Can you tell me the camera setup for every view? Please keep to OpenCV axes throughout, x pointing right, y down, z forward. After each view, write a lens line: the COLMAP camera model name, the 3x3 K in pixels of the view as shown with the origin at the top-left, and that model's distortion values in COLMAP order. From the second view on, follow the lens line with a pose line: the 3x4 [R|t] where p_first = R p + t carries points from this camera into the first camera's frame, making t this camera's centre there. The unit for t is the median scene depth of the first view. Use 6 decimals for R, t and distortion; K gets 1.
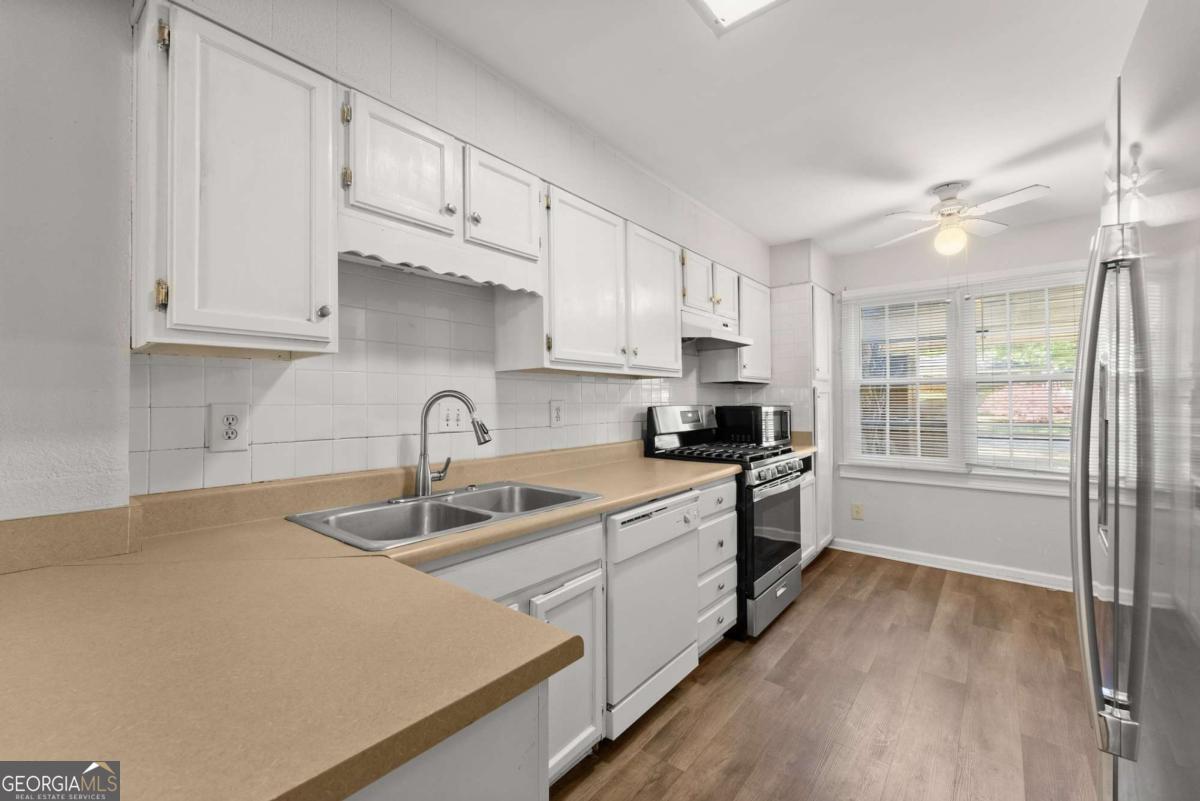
lens RADIAL K [[488.0, 0, 600.0], [0, 488.0, 400.5], [0, 0, 1]] dist [0.000096, 0.000165]
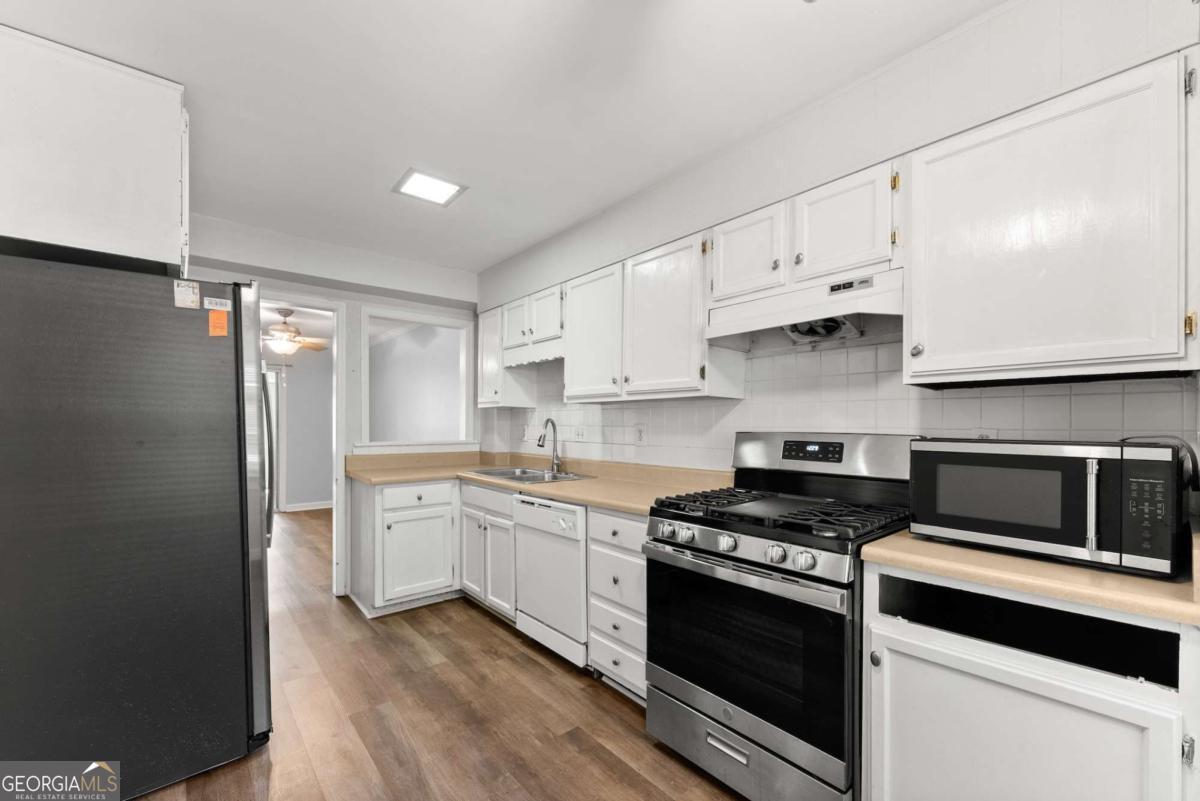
lens RADIAL K [[490.2, 0, 596.9], [0, 490.2, 440.6], [0, 0, 1]] dist [0.001026, 0.000228]
pose [[-0.183657, 0.032998, -0.982436, 1.396244], [-0.001583, 0.999425, 0.033864, -0.000293], [0.982989, 0.007774, -0.183499, 1.372864]]
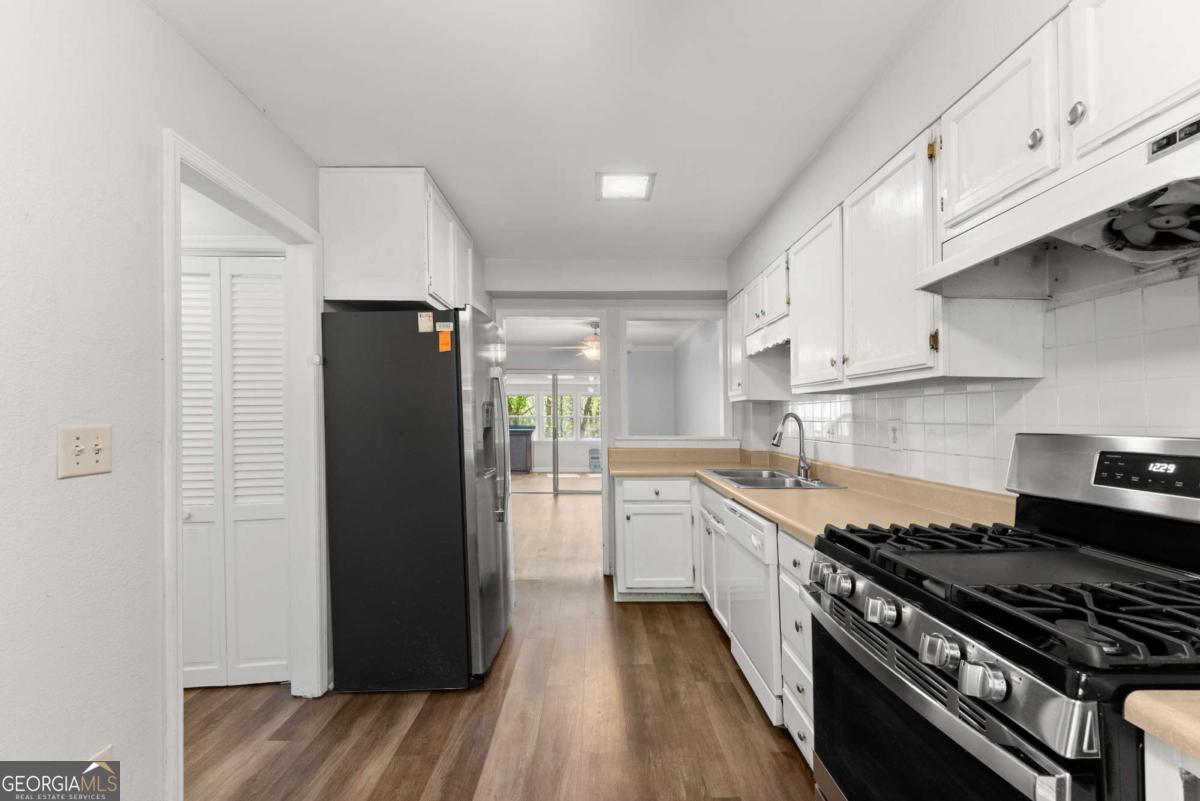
lens RADIAL K [[493.6, 0, 598.2], [0, 493.6, 421.9], [0, 0, 1]] dist [-0.000287, 0.000288]
pose [[-0.768963, 0.003580, -0.639283, 1.114380], [-0.001221, 0.999974, 0.007069, -0.002253], [0.639292, 0.006217, -0.768939, 1.638165]]
